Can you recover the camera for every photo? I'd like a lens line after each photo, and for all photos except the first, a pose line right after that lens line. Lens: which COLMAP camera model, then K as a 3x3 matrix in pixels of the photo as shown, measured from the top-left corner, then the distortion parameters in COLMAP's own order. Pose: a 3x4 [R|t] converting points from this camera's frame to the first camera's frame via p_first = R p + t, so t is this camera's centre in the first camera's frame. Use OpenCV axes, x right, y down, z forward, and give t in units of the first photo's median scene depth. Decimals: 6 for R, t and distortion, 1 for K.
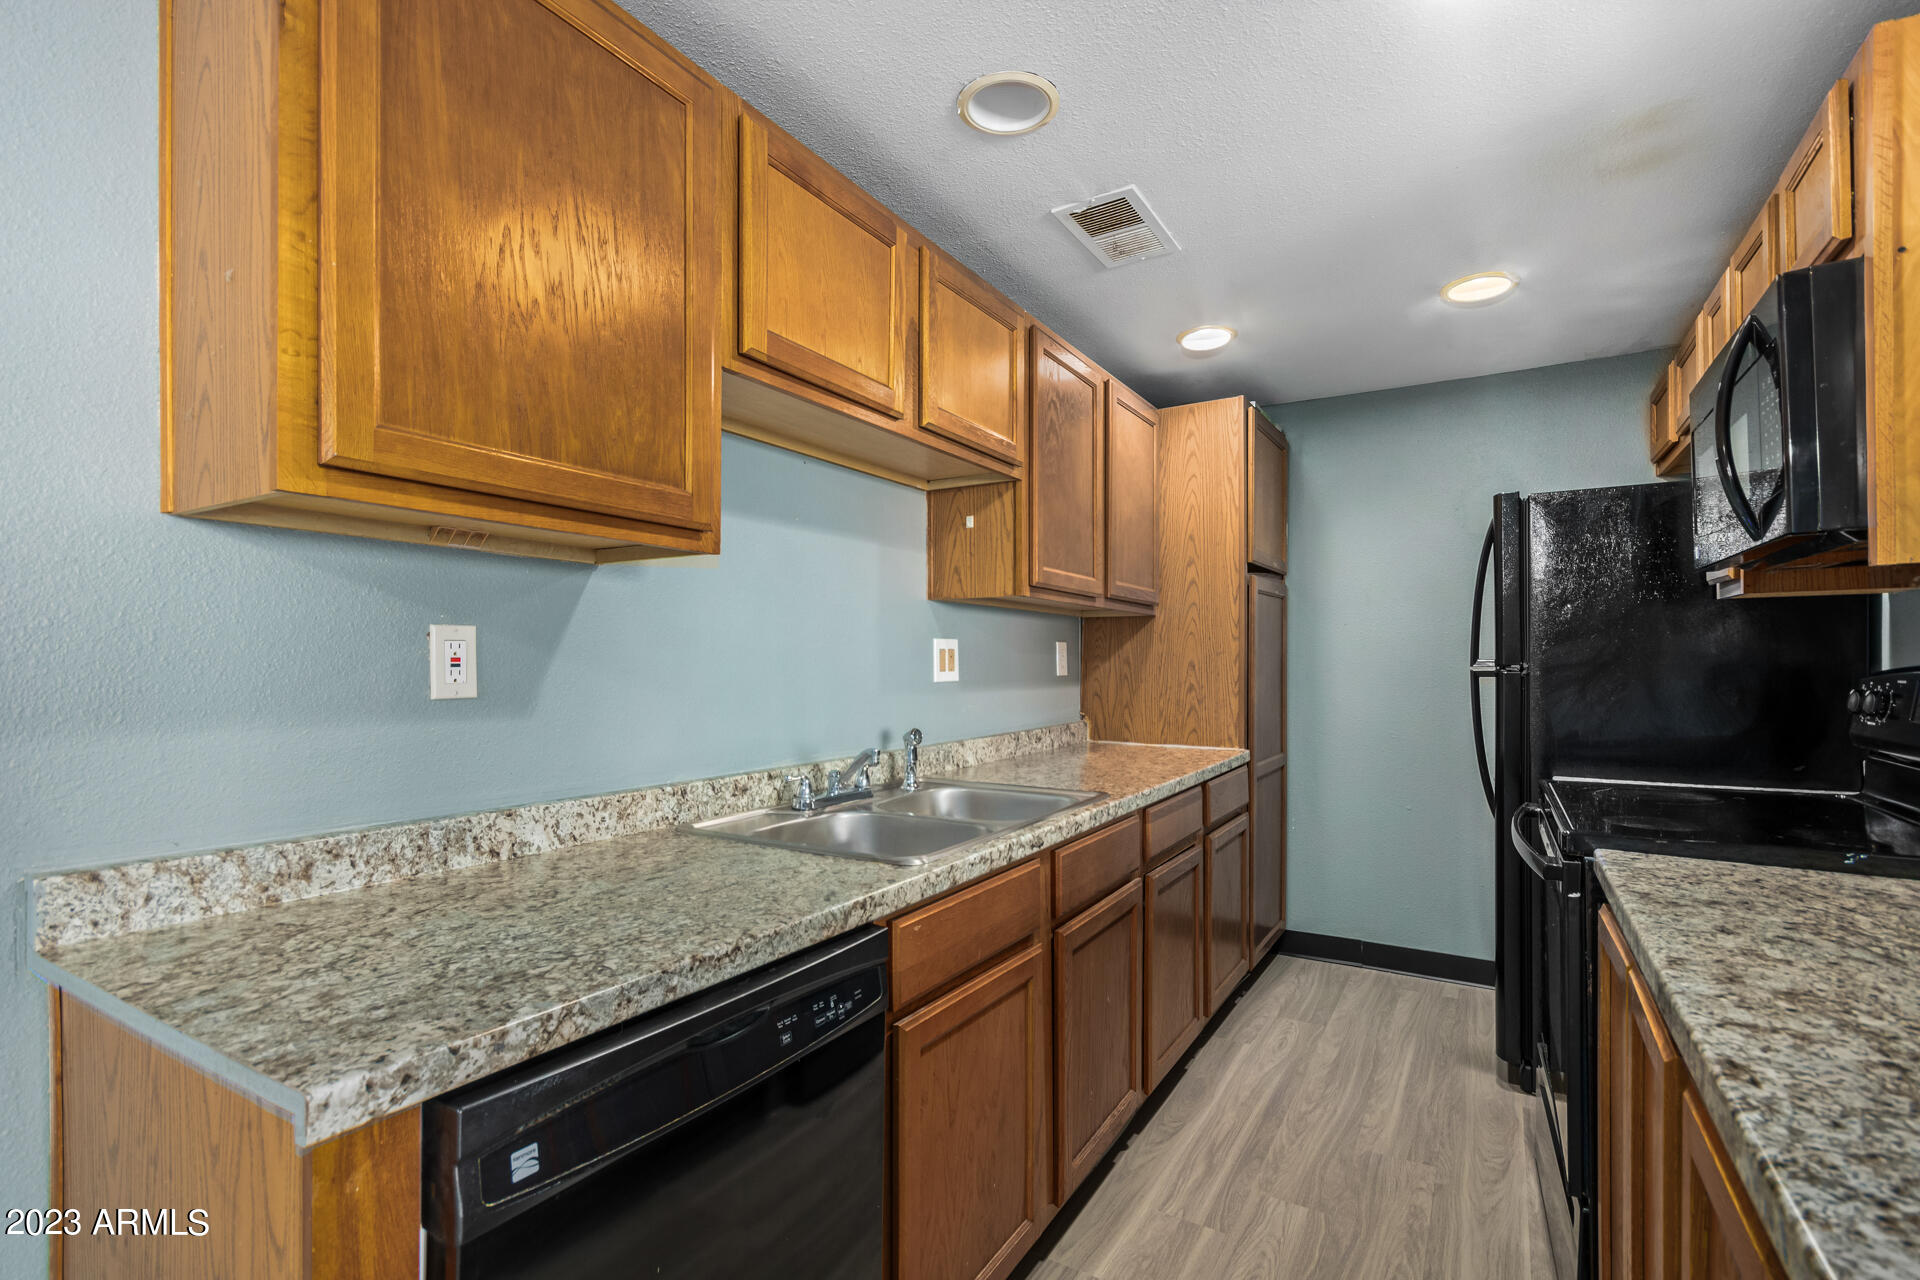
lens RADIAL K [[884.7, 0, 959.7], [0, 884.7, 662.1], [0, 0, 1]] dist [0.005492, -0.000055]
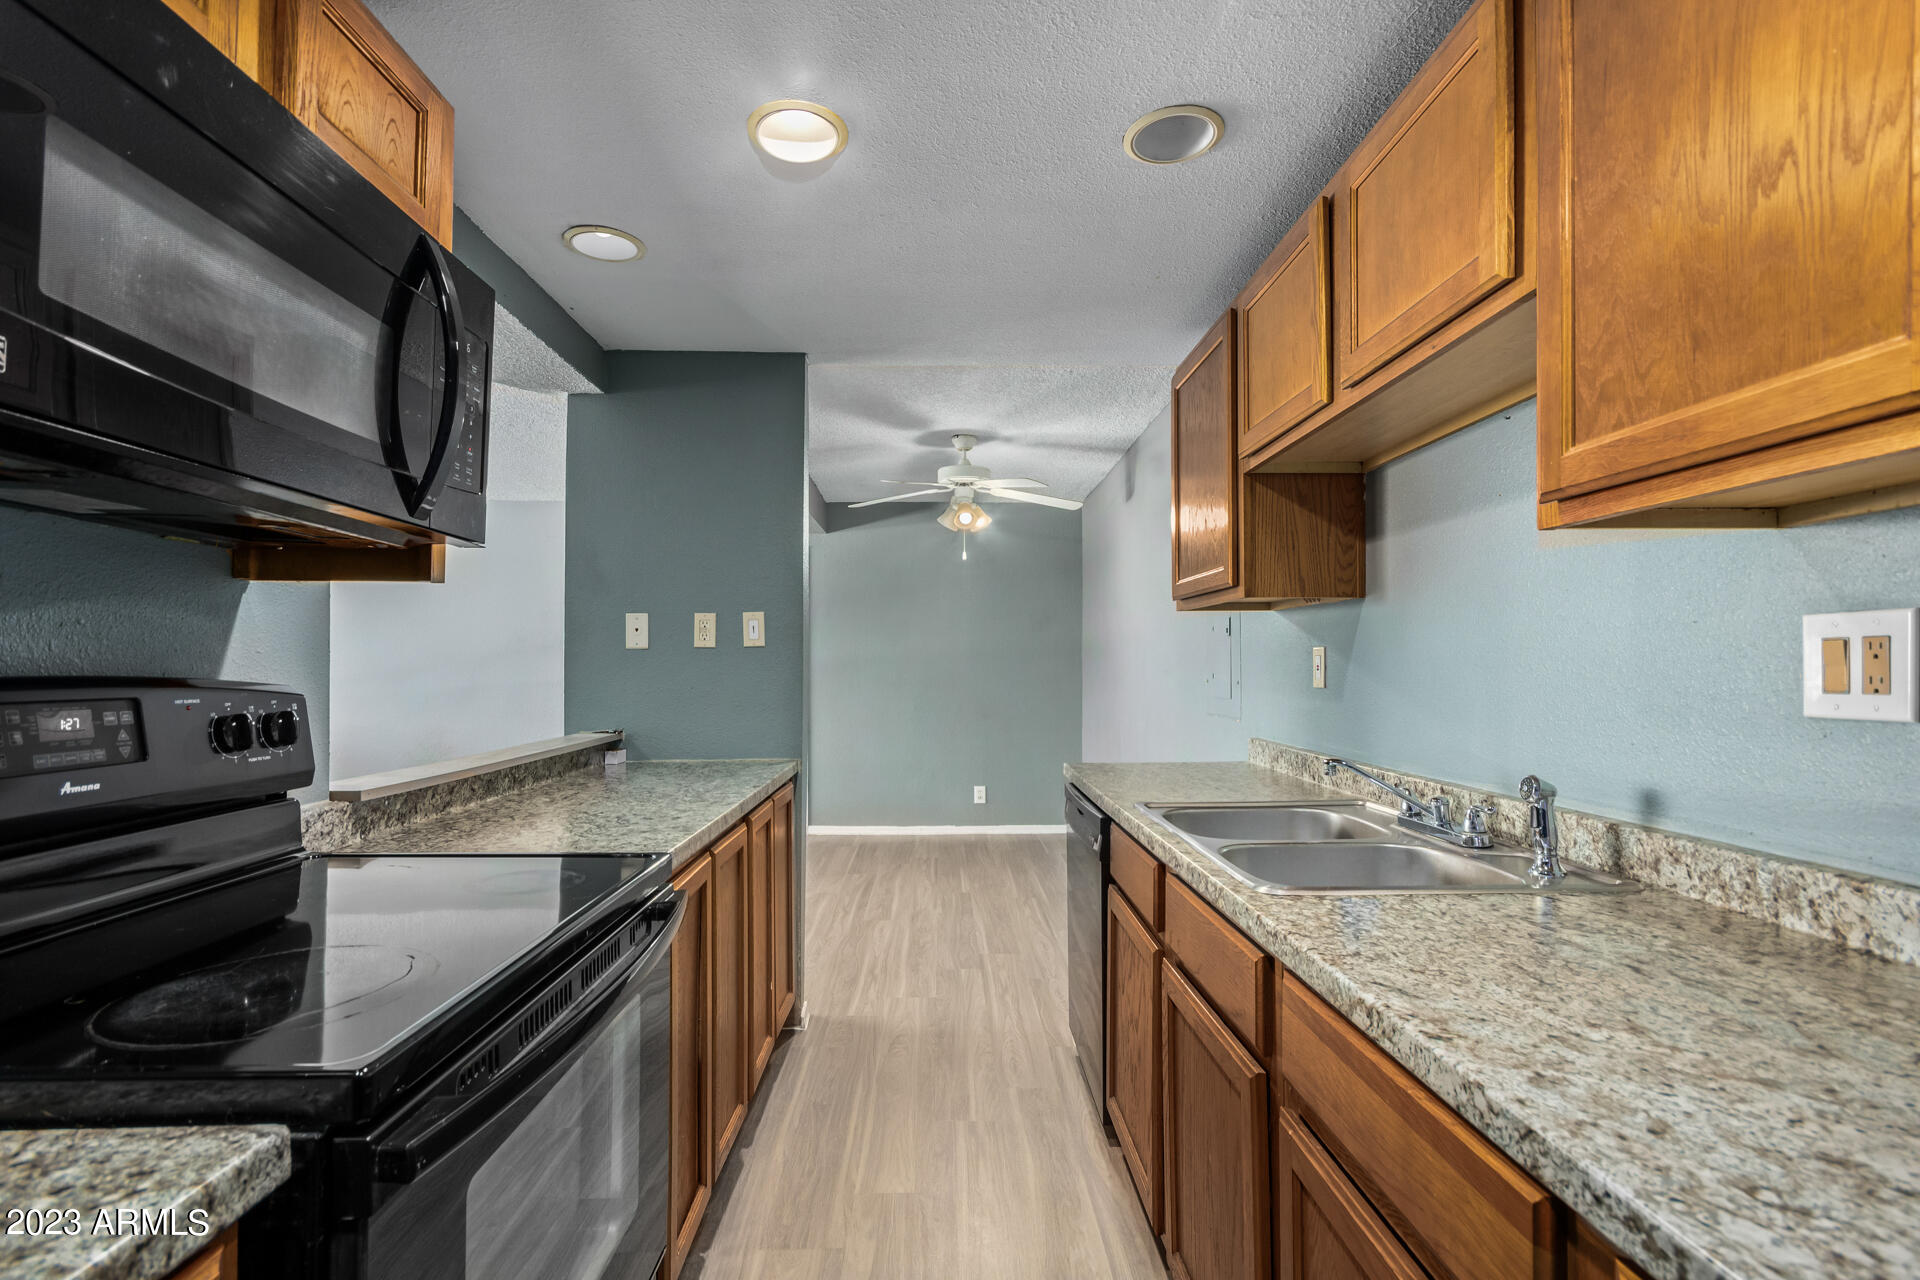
lens RADIAL K [[884.7, 0, 959.7], [0, 884.7, 662.1], [0, 0, 1]] dist [0.005492, -0.000055]
pose [[-0.847836, -0.011172, -0.530141, 0.372722], [-0.004245, 0.999889, -0.014283, 0.005189], [0.530242, -0.009859, -0.847789, 0.977255]]
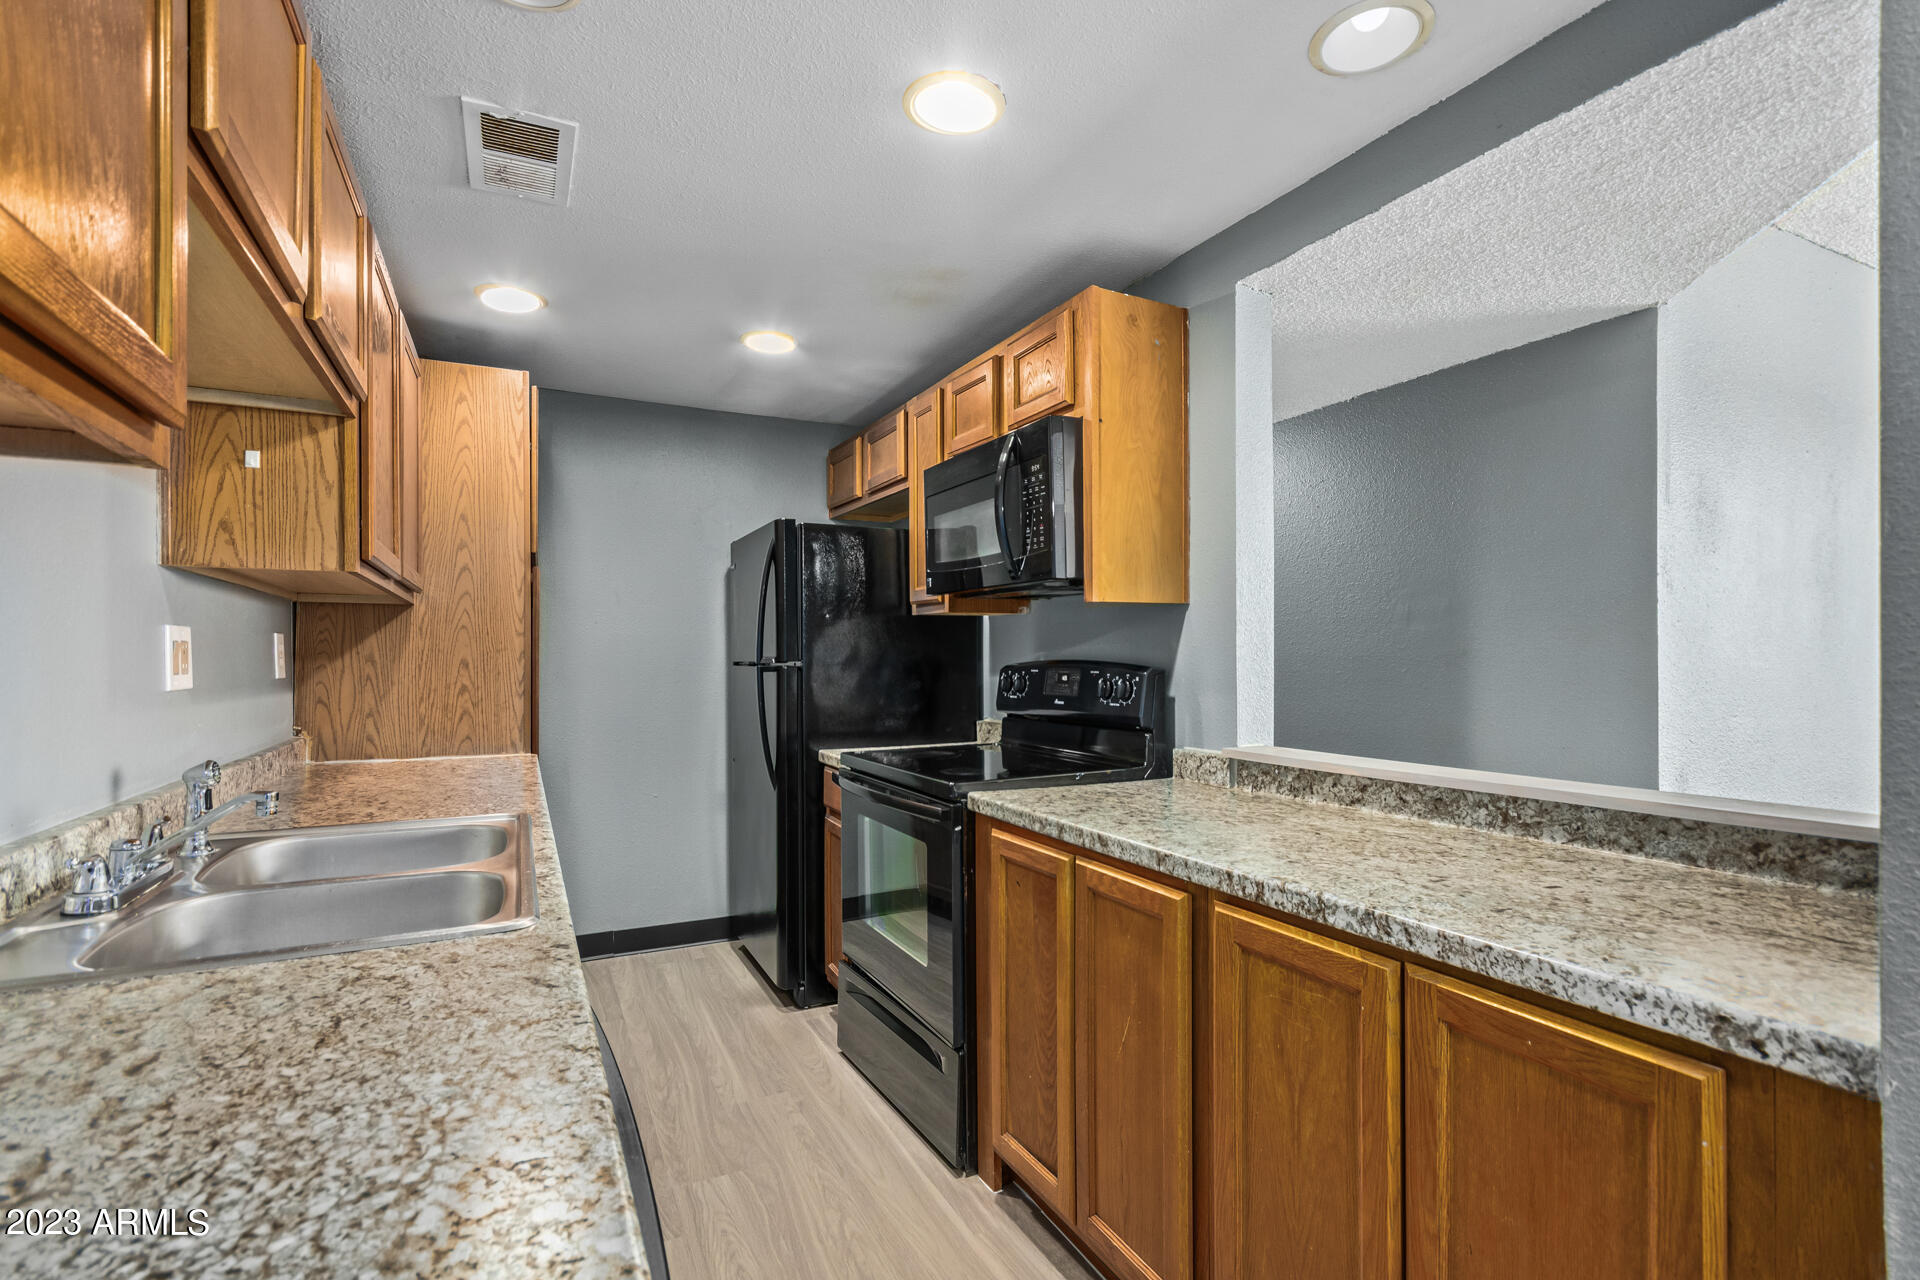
lens RADIAL K [[884.7, 0, 959.7], [0, 884.7, 662.1], [0, 0, 1]] dist [0.005492, -0.000055]
pose [[0.538642, -0.004284, 0.842524, -0.390794], [0.002215, 0.999991, 0.003668, -0.000016], [-0.842532, -0.000109, 0.538647, 0.218967]]
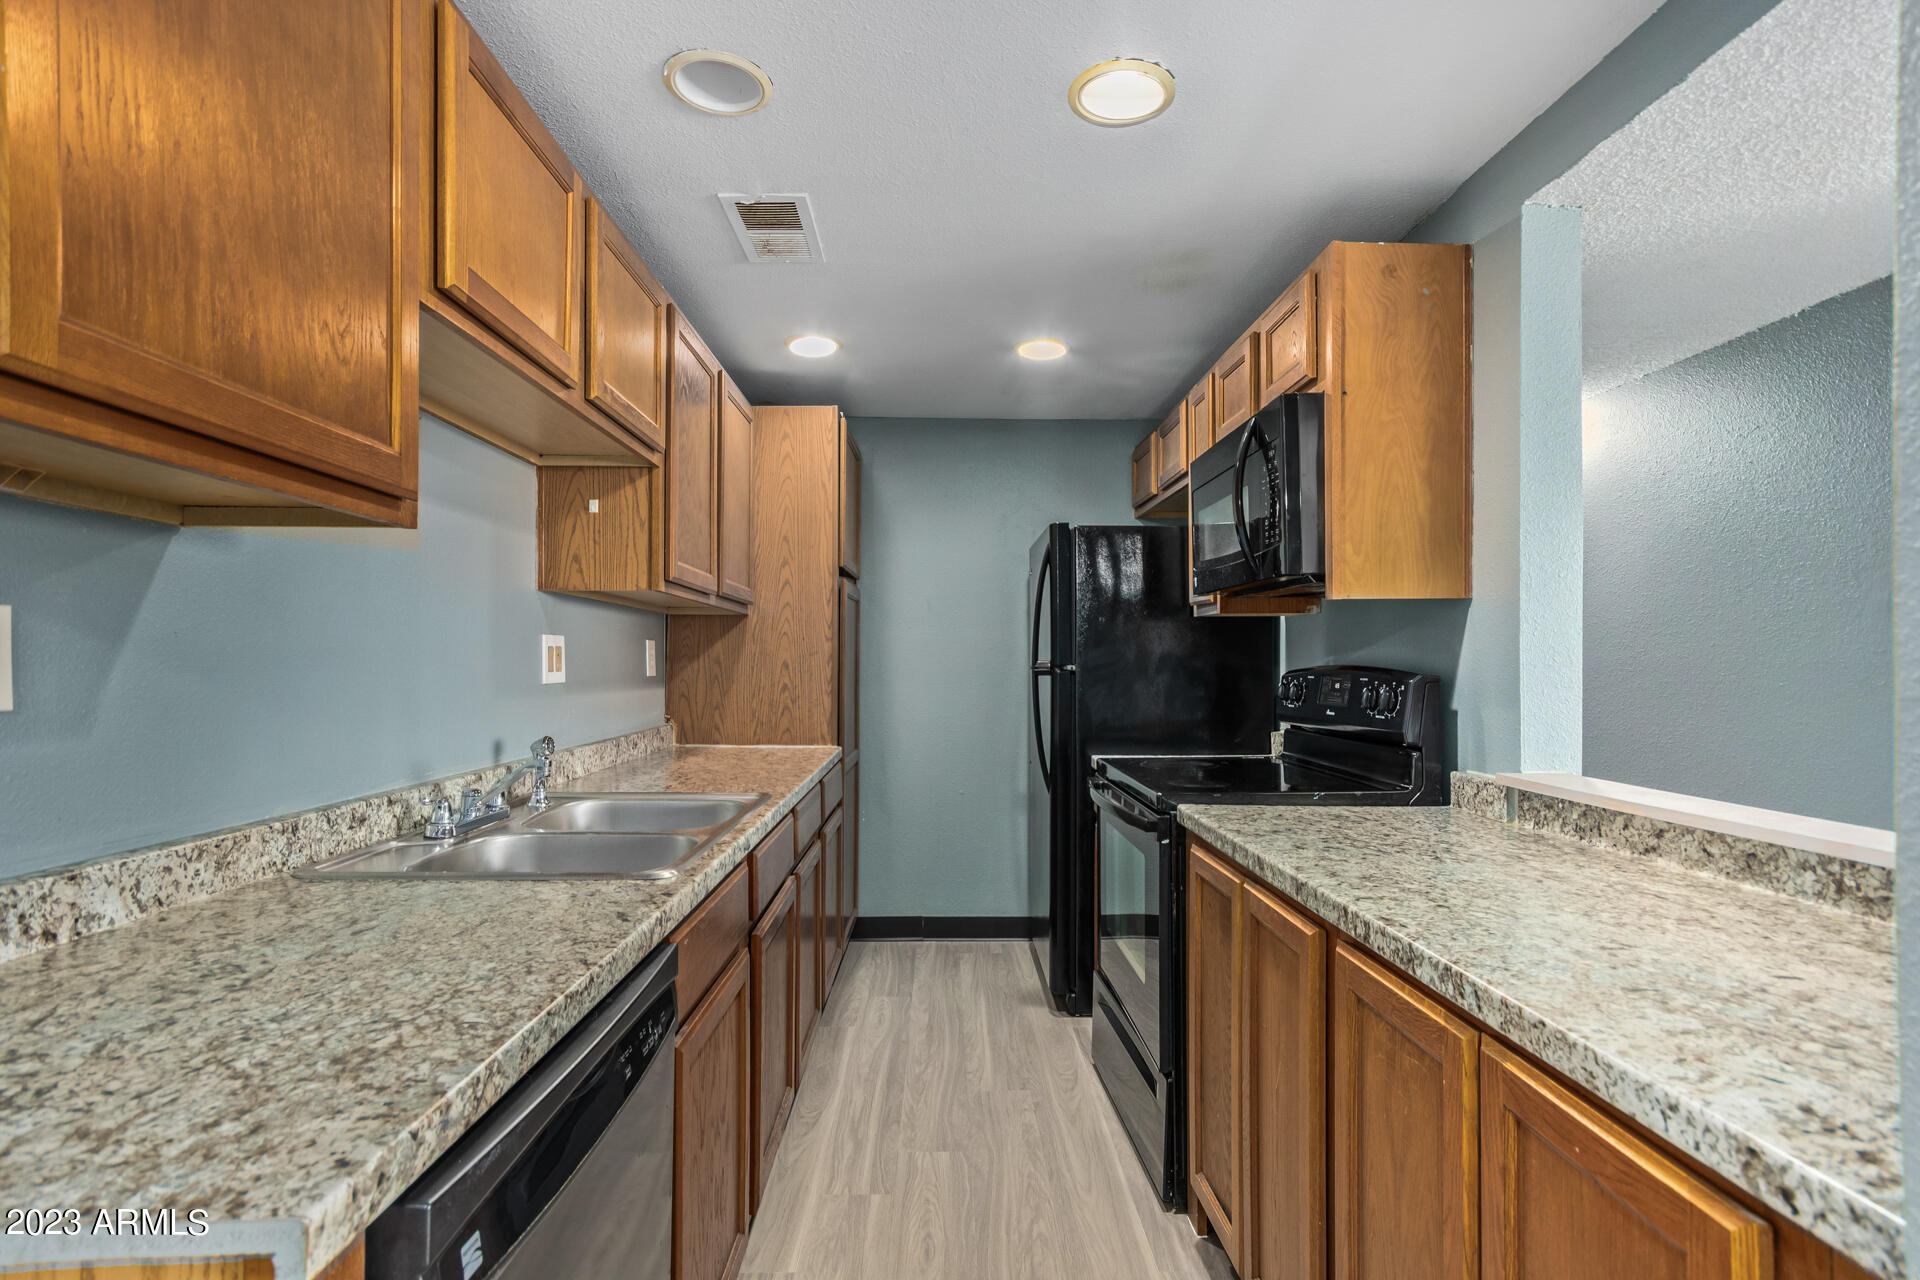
lens RADIAL K [[928.0, 0, 955.9], [0, 928.0, 660.7], [0, 0, 1]] dist [0.006379, 0.006256]
pose [[0.847478, 0.004118, 0.530815, -0.249609], [-0.003285, 0.999991, -0.002514, 0.000771], [-0.530821, 0.000387, 0.847484, 0.003037]]
